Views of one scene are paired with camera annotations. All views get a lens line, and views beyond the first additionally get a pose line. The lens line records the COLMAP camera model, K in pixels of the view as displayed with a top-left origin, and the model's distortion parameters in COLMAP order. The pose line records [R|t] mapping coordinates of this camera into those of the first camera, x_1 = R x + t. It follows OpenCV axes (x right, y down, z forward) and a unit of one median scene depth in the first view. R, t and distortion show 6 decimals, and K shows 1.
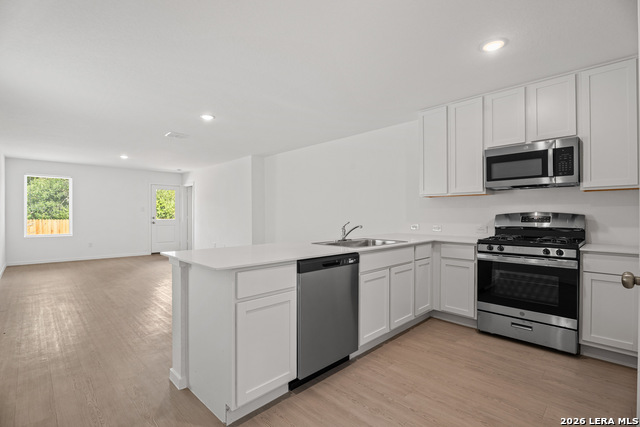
lens RADIAL K [[300.5, 0, 317.9], [0, 300.5, 215.1], [0, 0, 1]] dist [-0.003305, -0.000478]
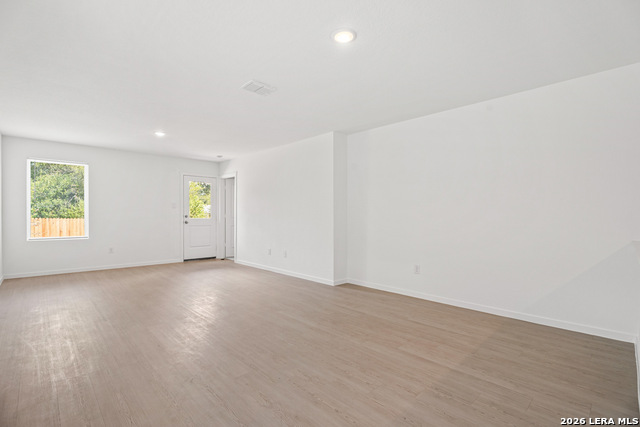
lens RADIAL K [[298.2, 0, 318.2], [0, 298.2, 217.3], [0, 0, 1]] dist [-0.003608, -0.000325]
pose [[0.999973, 0.003419, -0.006474, -0.476743], [-0.003378, 0.999975, 0.006227, 0.013203], [0.006496, -0.006205, 0.999960, 0.505797]]
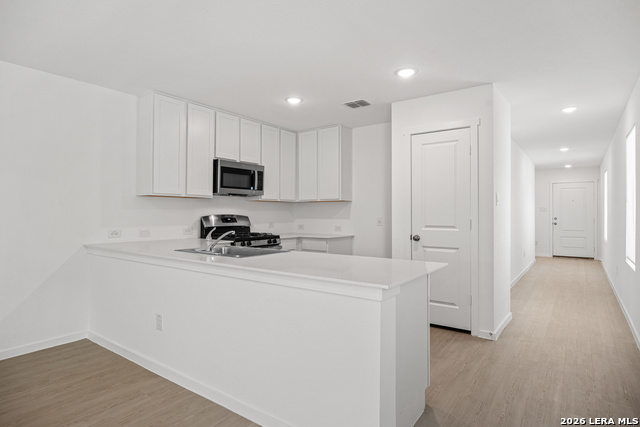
lens RADIAL K [[353.4, 0, 320.0], [0, 353.4, 213.5], [0, 0, 1]] dist [-0.001906, -0.000764]
pose [[-0.167435, -0.000272, 0.985883, -0.761477], [-0.000856, 1.000000, 0.000130, -0.013260], [-0.985883, -0.000822, -0.167435, 0.791060]]
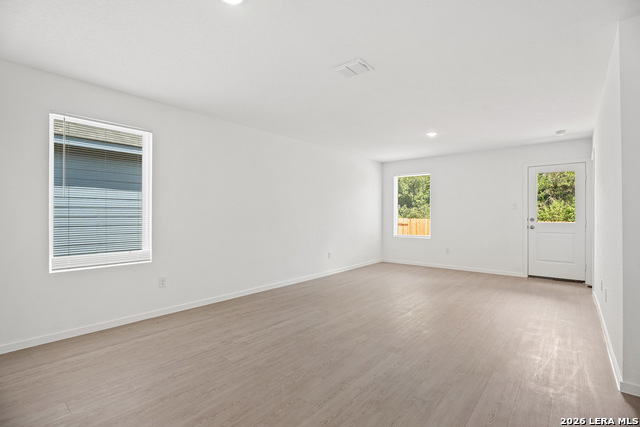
lens RADIAL K [[309.1, 0, 320.0], [0, 309.1, 213.5], [0, 0, 1]] dist [-0.000746, -0.000345]
pose [[0.107494, -0.003087, -0.994201, 0.118704], [-0.003805, 0.999987, -0.003516, -0.000028], [0.994198, 0.004161, 0.107481, 1.255805]]
